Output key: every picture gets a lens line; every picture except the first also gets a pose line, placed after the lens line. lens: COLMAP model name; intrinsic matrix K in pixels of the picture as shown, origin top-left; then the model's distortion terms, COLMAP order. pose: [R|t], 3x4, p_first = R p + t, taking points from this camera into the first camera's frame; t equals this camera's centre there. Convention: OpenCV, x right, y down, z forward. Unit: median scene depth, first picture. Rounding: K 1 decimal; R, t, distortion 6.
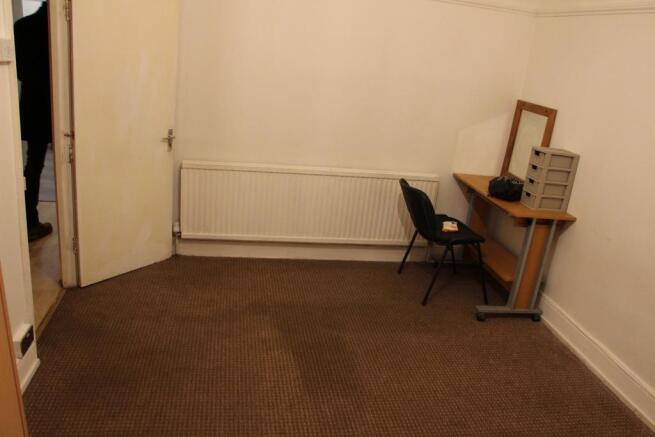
lens RADIAL K [[528.6, 0, 323.4], [0, 528.6, 227.6], [0, 0, 1]] dist [-0.195526, 0.166168]
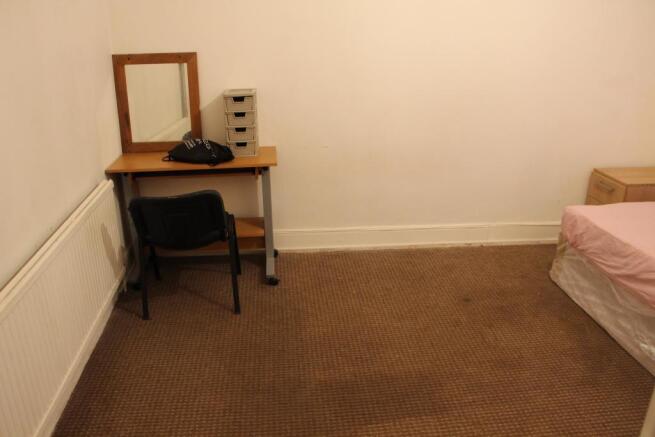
lens RADIAL K [[528.6, 0, 323.4], [0, 528.6, 227.6], [0, 0, 1]] dist [-0.195526, 0.166168]
pose [[0.070979, -0.473355, 0.878007, -0.496626], [0.342276, 0.838341, 0.424301, -0.290498], [-0.936915, 0.270404, 0.221522, 0.692658]]
